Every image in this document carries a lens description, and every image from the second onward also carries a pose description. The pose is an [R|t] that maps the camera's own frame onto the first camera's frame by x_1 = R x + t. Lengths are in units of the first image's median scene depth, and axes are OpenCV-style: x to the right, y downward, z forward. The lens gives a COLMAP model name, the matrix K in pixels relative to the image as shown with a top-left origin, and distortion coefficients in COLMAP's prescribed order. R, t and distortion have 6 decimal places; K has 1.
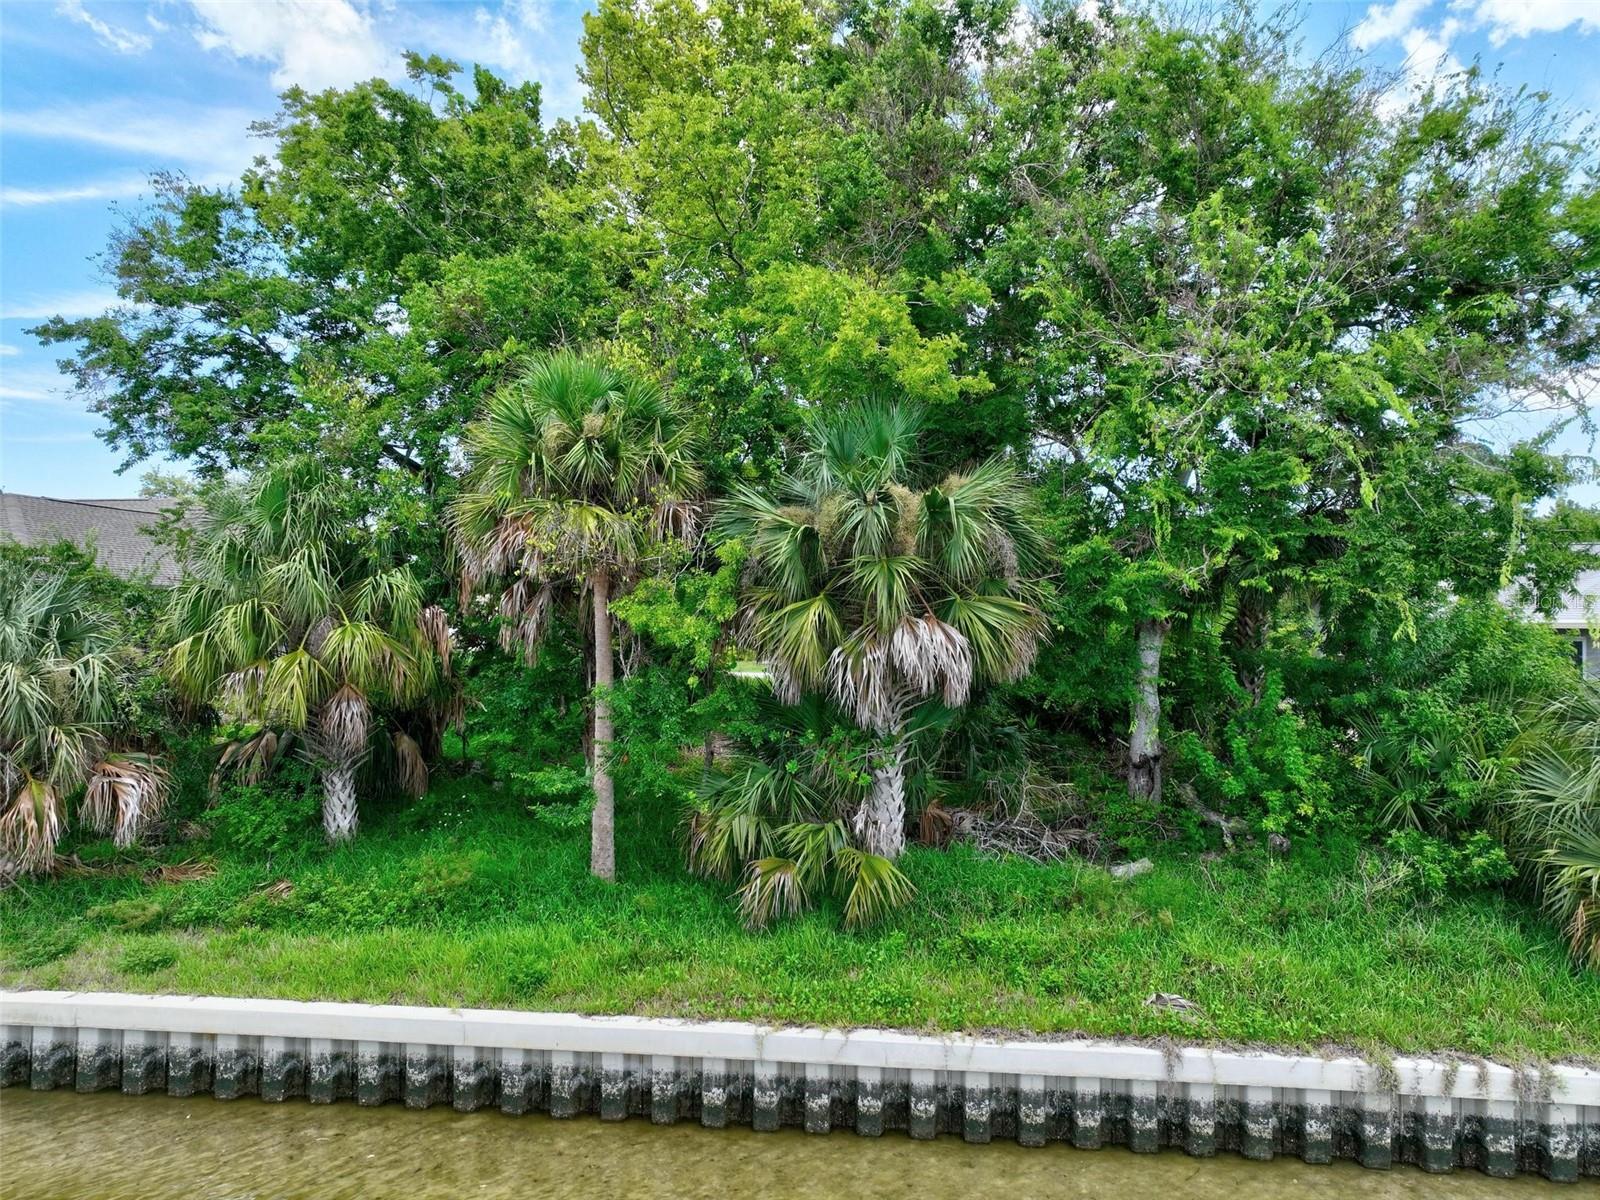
lens RADIAL K [[1138.3, 0, 799.4], [0, 1138.3, 590.9], [0, 0, 1]] dist [-0.011129, 0.028859]
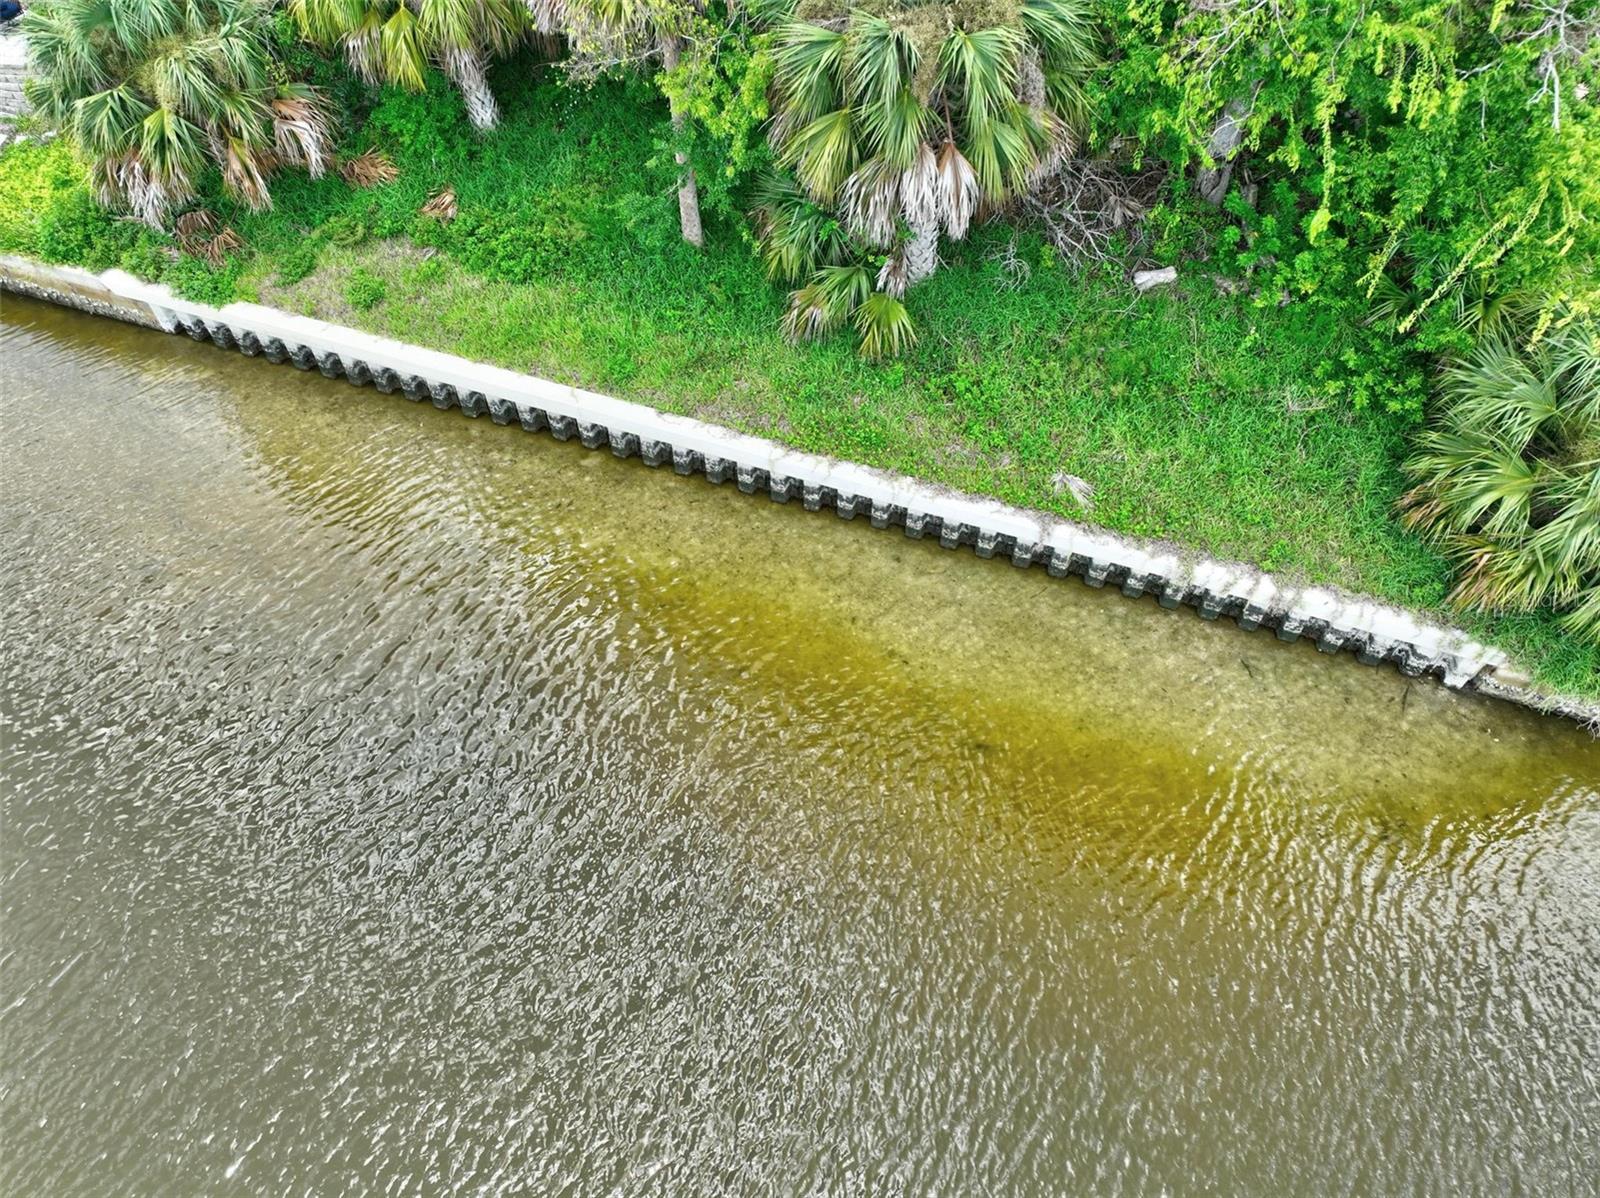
lens RADIAL K [[1100.9, 0, 792.7], [0, 1100.9, 634.3], [0, 0, 1]] dist [0.000404, 0.001681]
pose [[0.973056, 0.183103, -0.140127, 0.185131], [0.015481, 0.554489, 0.832047, -0.525534], [0.230049, -0.811797, 0.536714, 0.067896]]
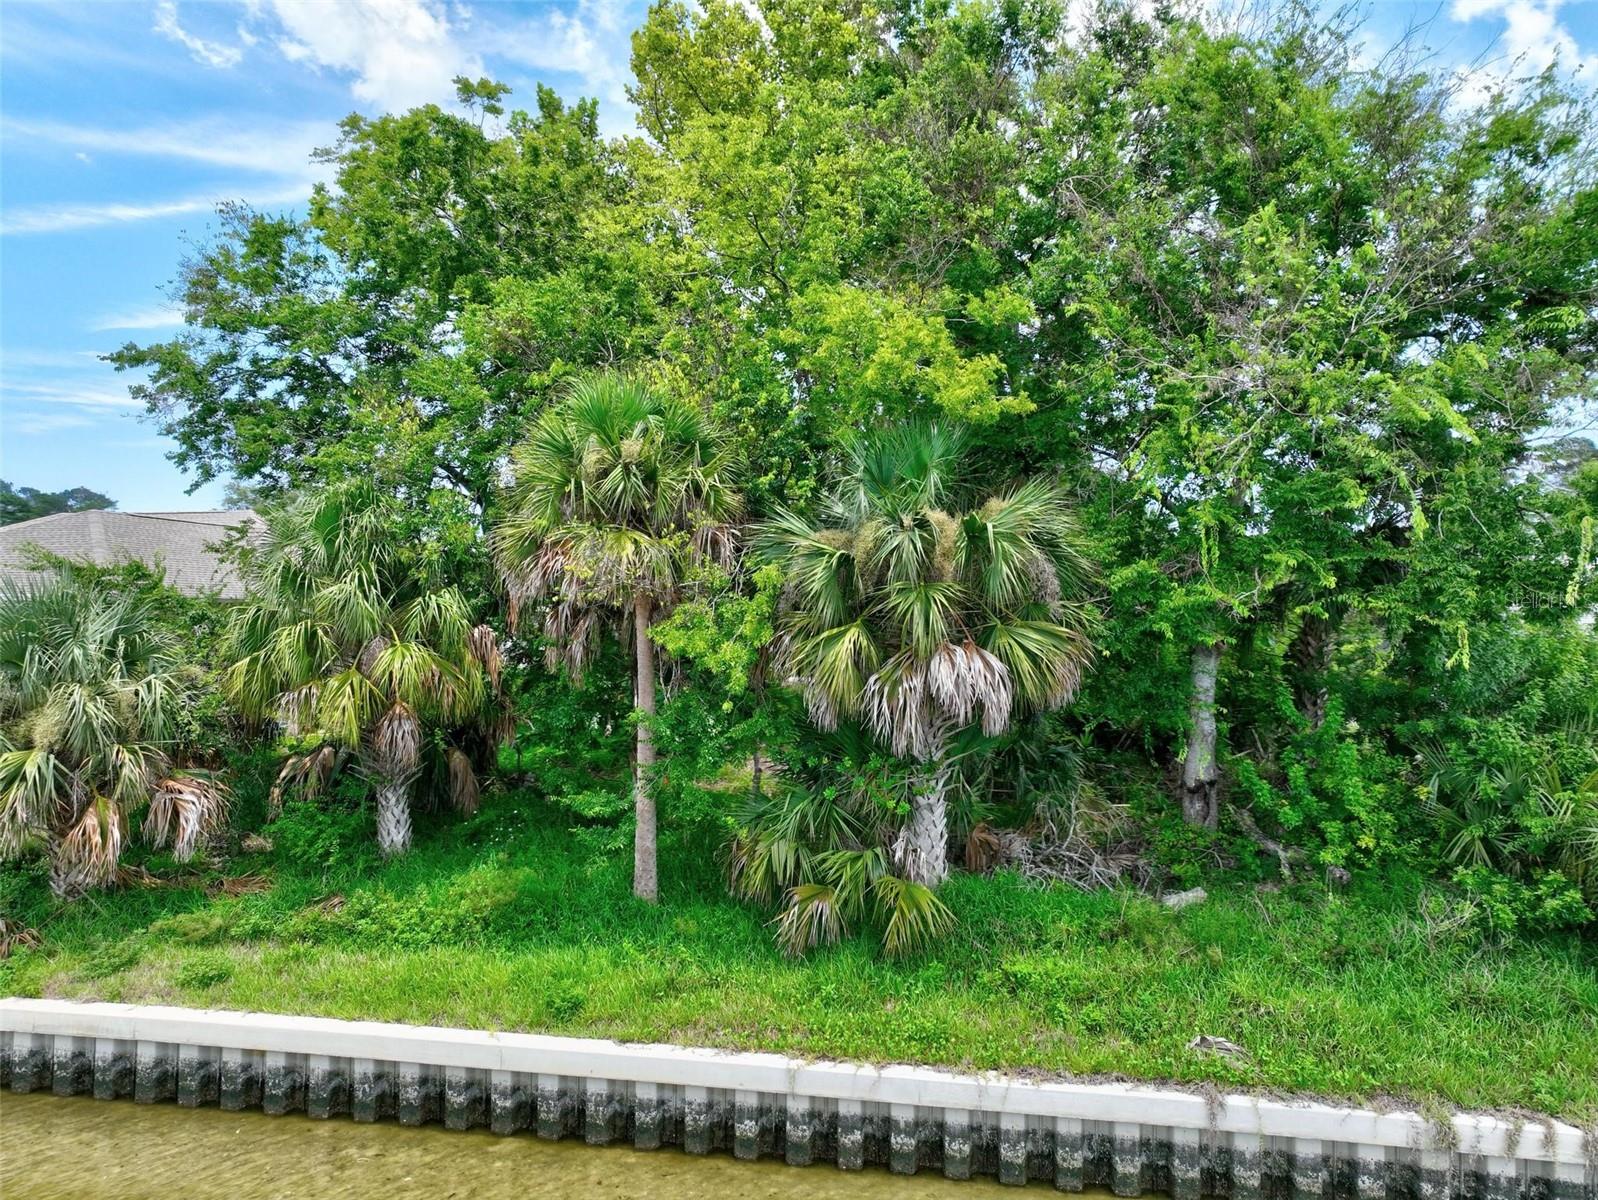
lens RADIAL K [[1136.9, 0, 798.4], [0, 1136.9, 590.9], [0, 0, 1]] dist [-0.011129, 0.028859]
pose [[0.997865, -0.000630, -0.065301, 0.029542], [0.000776, 0.999997, 0.002214, -0.023133], [0.065299, -0.002260, 0.997863, 0.010930]]
